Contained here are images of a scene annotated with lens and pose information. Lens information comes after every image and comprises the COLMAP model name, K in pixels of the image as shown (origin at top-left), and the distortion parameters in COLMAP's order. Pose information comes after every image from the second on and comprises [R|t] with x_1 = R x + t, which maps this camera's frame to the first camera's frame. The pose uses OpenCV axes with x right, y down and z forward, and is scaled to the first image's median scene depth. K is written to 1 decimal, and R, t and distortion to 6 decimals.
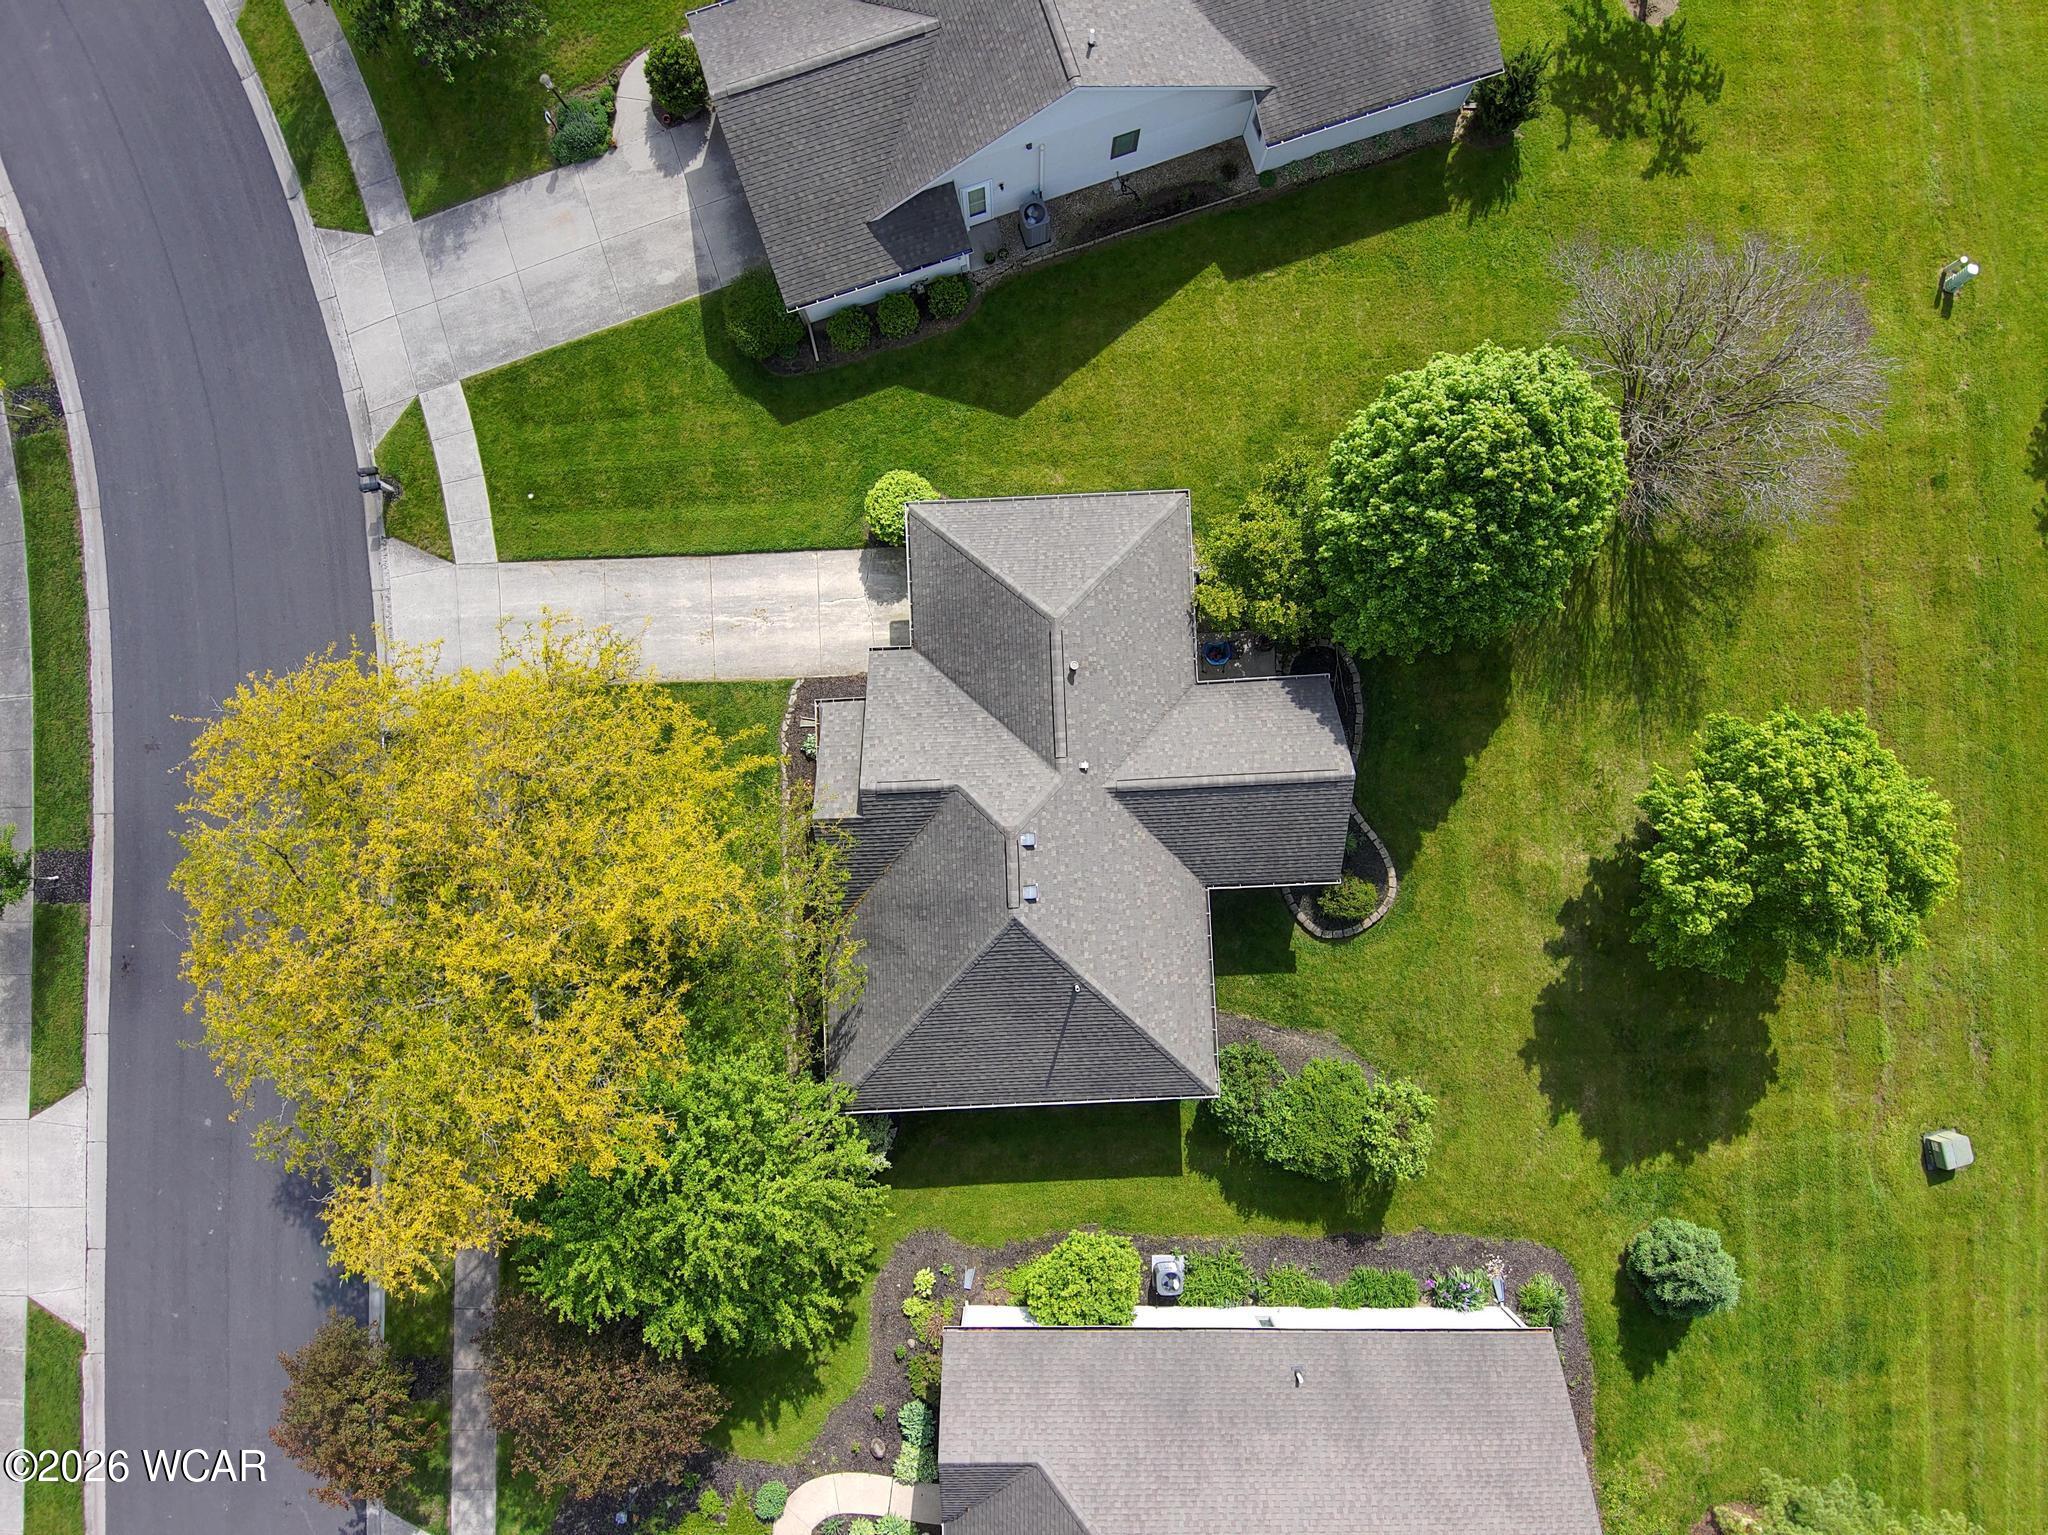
lens RADIAL K [[1204.7, 0, 1028.8], [0, 1204.7, 768.7], [0, 0, 1]] dist [0.078743, -0.105714]
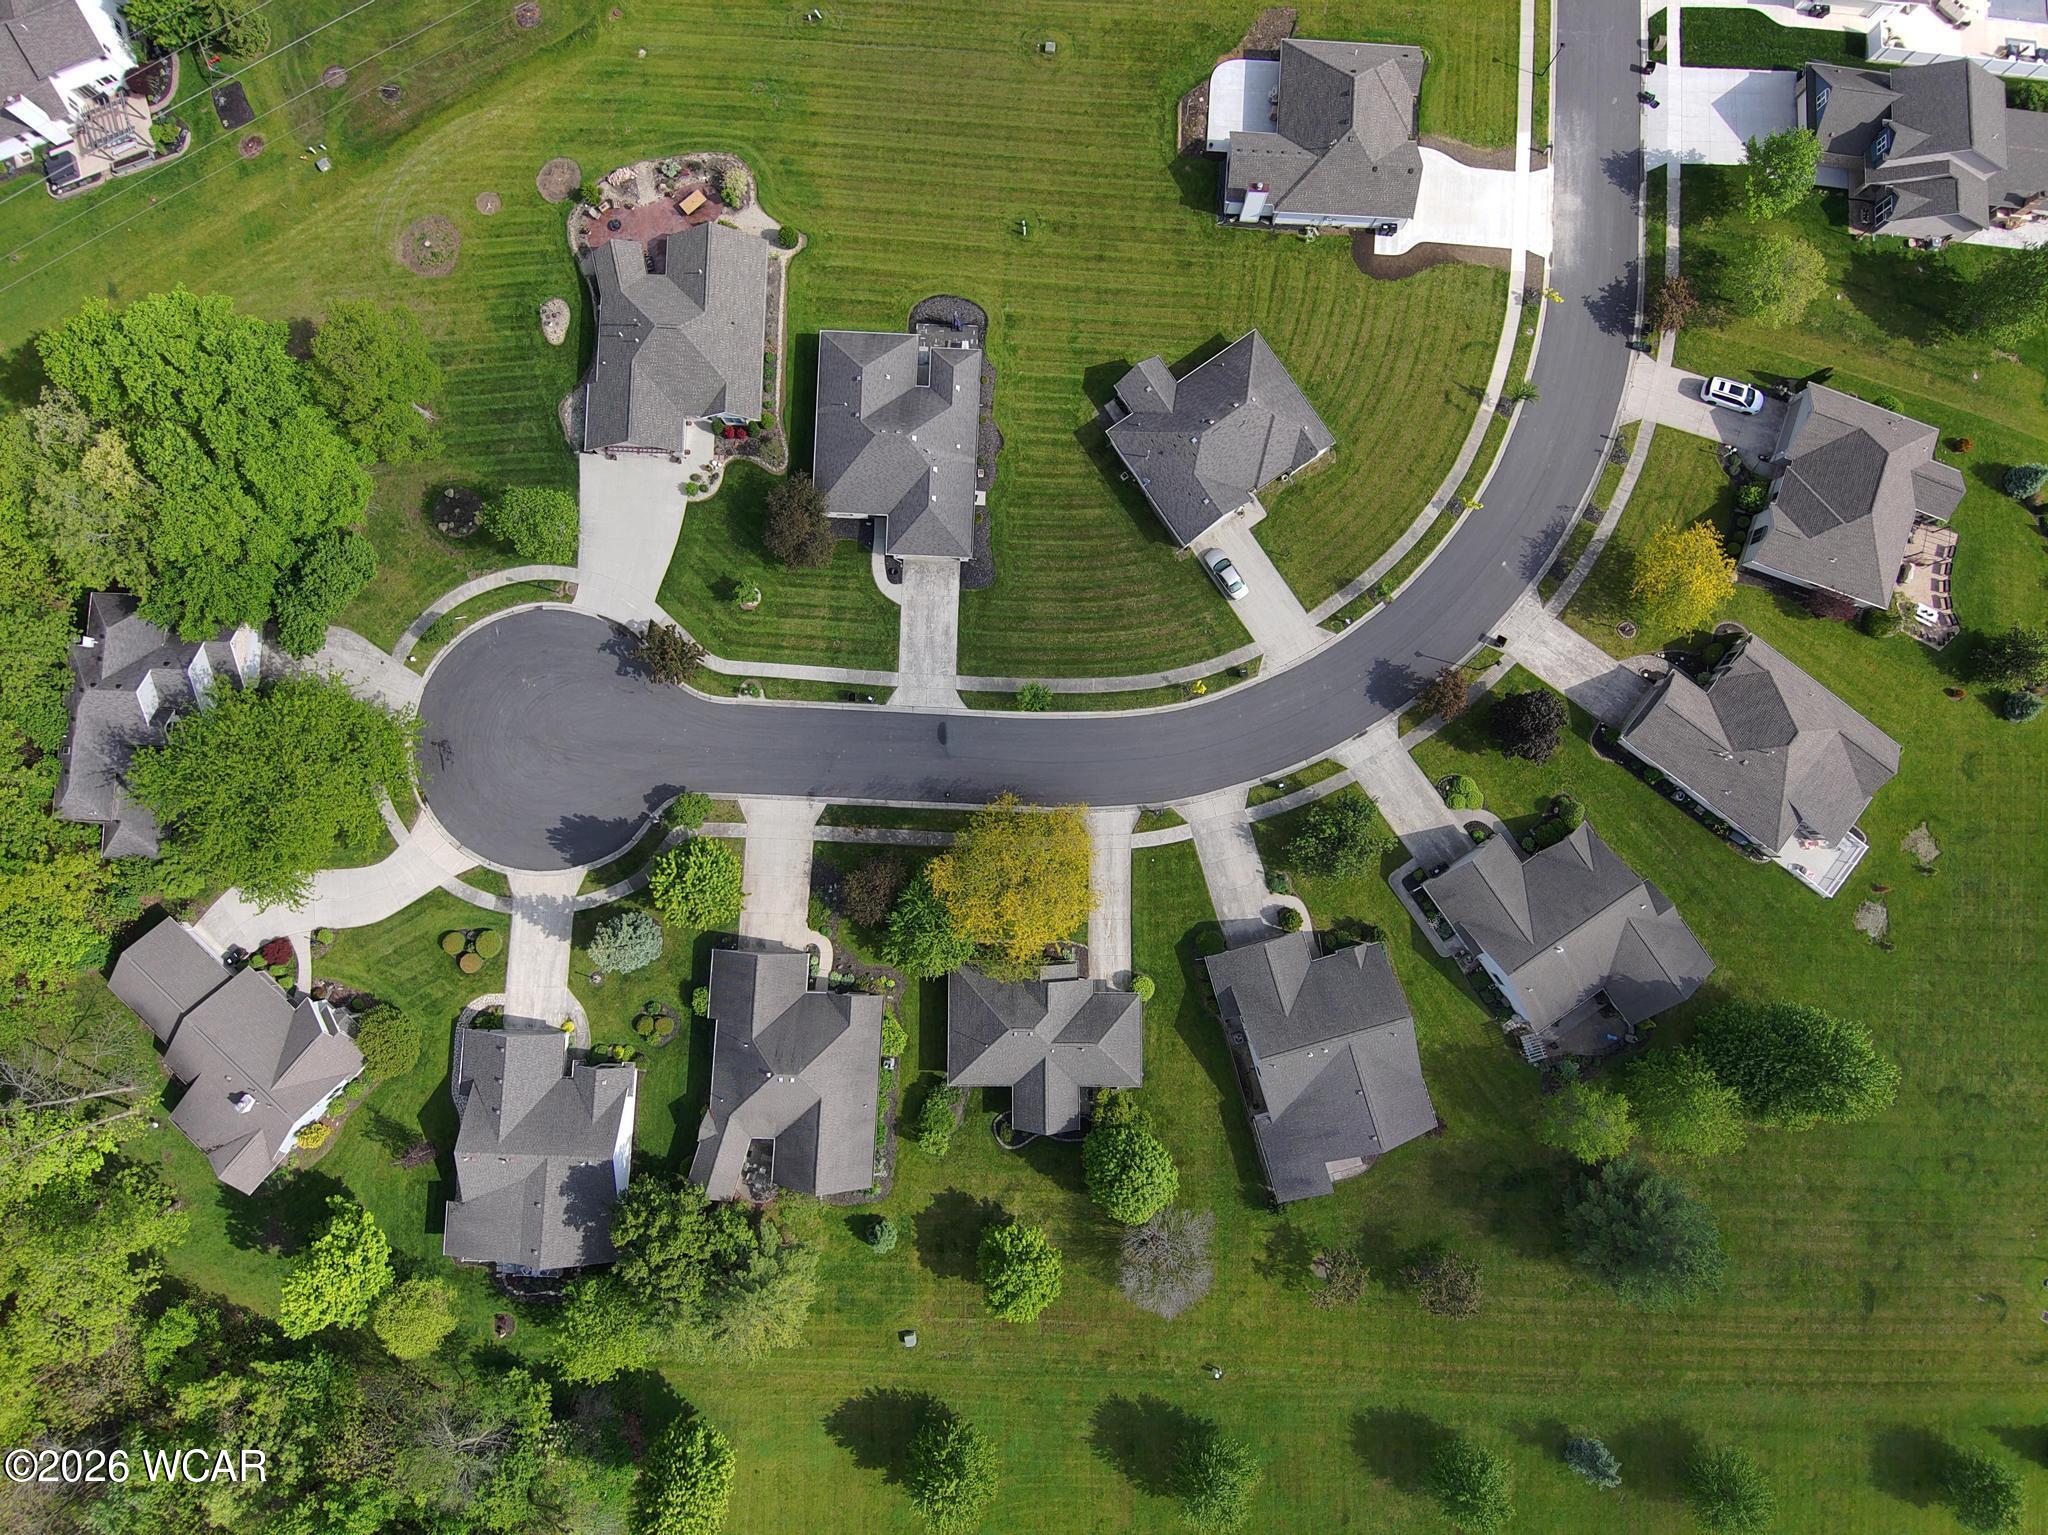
lens RADIAL K [[1204.7, 0, 1028.8], [0, 1204.7, 768.7], [0, 0, 1]] dist [0.078743, -0.105714]
pose [[-0.047890, 0.995212, -0.085207, -0.383050], [-0.997486, -0.043188, 0.056191, -0.079404], [0.052242, 0.087683, 0.994778, -2.083320]]
